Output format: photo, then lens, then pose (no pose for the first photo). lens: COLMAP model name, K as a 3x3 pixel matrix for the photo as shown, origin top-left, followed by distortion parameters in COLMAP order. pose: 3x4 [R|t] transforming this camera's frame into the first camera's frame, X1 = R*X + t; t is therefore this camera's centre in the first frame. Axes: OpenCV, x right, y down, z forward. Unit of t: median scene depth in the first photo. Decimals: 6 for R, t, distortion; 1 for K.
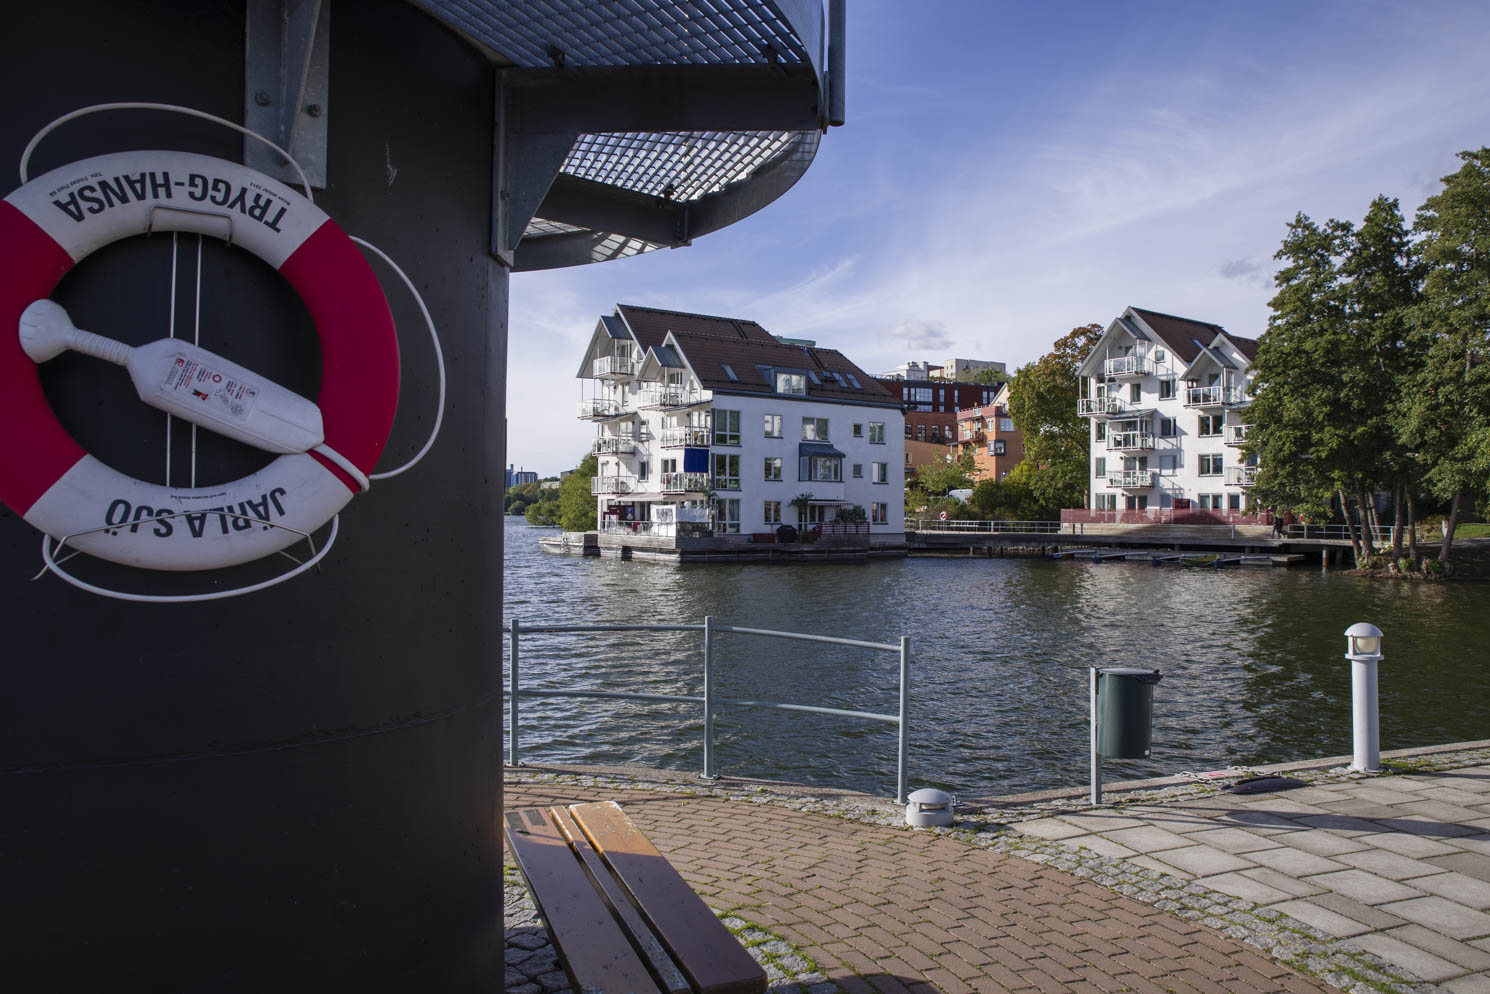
lens RADIAL K [[1061.1, 0, 741.4], [0, 1061.1, 486.9], [0, 0, 1]] dist [-0.135446, 0.100605]
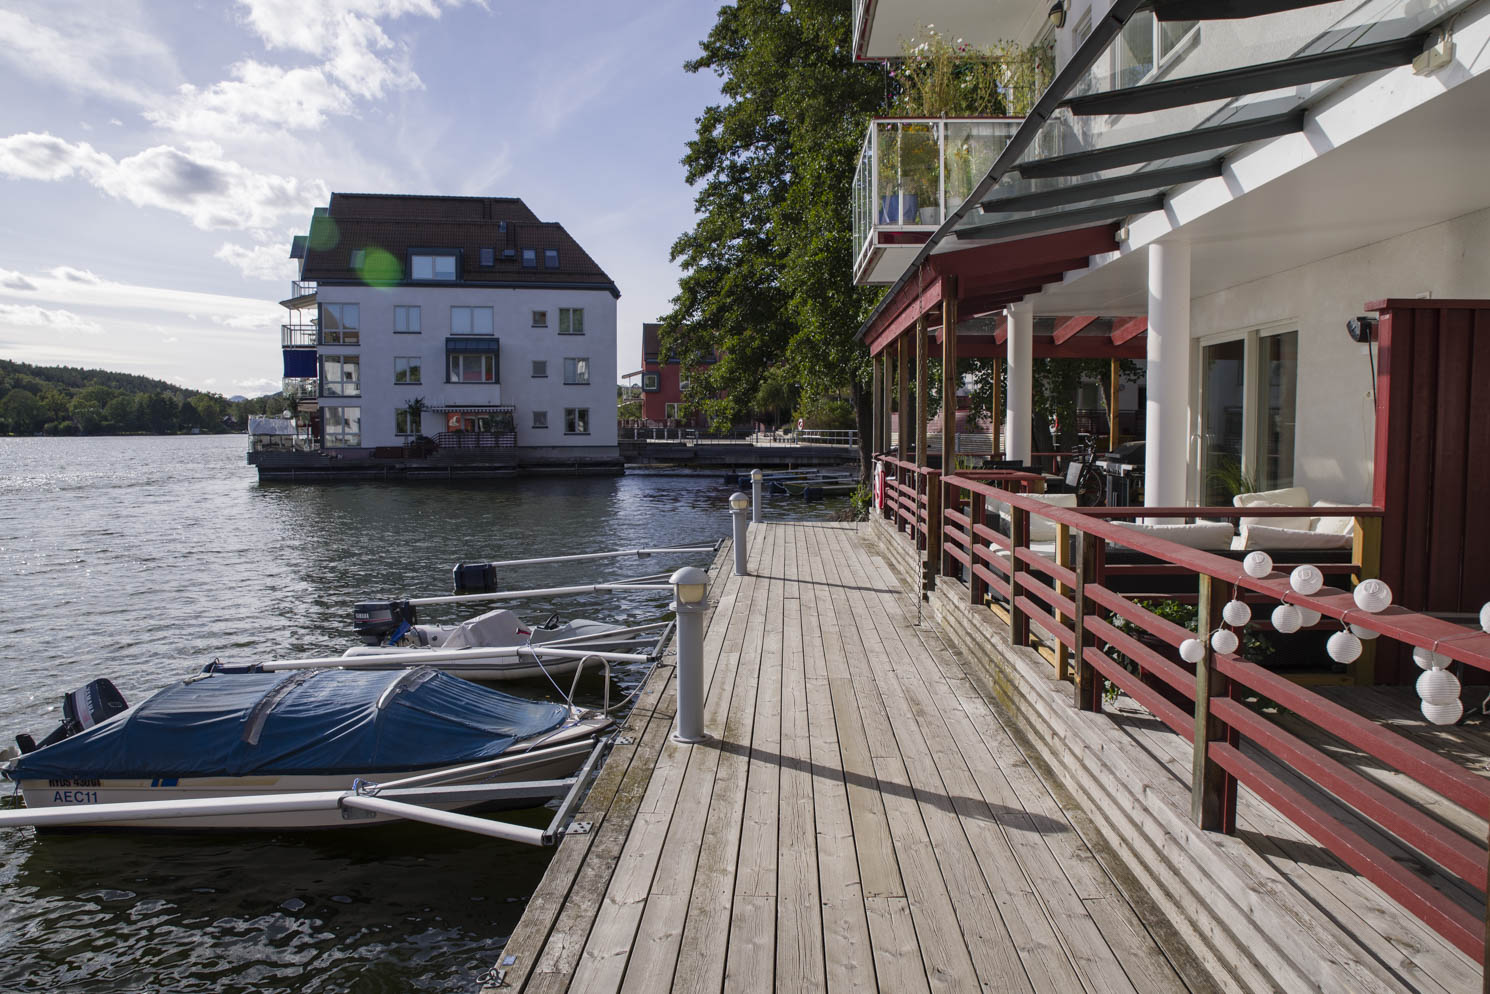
lens RADIAL K [[1061.1, 0, 741.4], [0, 1061.1, 486.9], [0, 0, 1]] dist [-0.135446, 0.100605]
pose [[0.924753, 0.013492, -0.380328, 0.606429], [0.017478, 0.996811, 0.077857, 0.015701], [0.380165, -0.078646, 0.921569, 0.332036]]
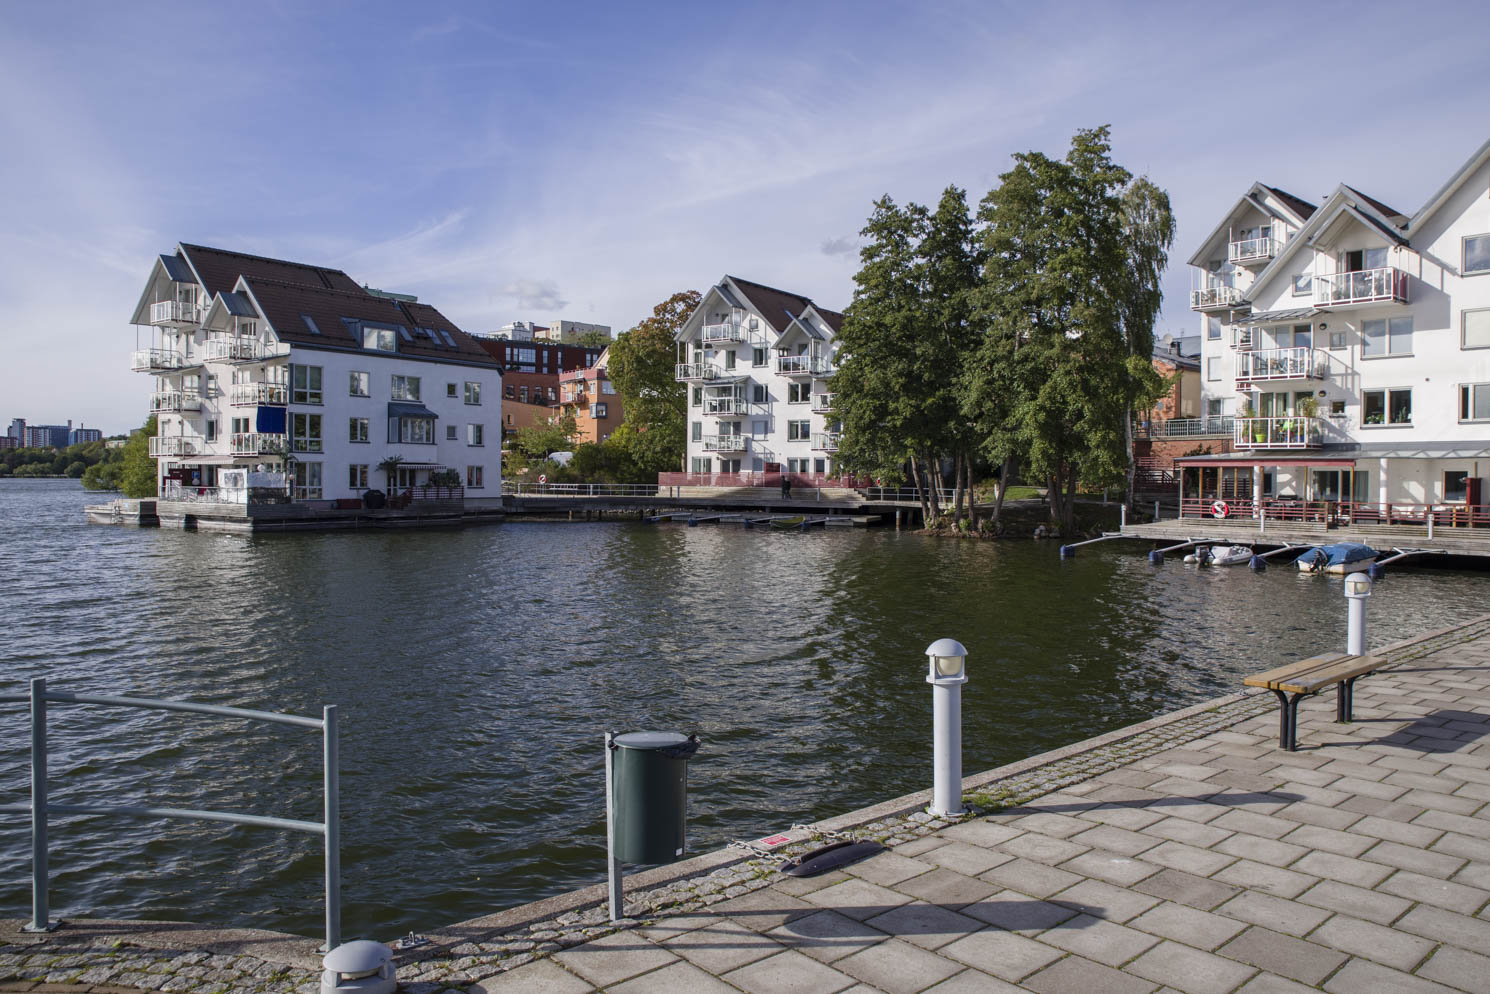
lens RADIAL K [[1061.1, 0, 741.4], [0, 1061.1, 486.9], [0, 0, 1]] dist [-0.135446, 0.100605]
pose [[0.932377, -0.005299, 0.361449, 0.011511], [-0.007858, 0.999359, 0.034922, -0.001559], [-0.361403, -0.035401, 0.931738, 0.021265]]
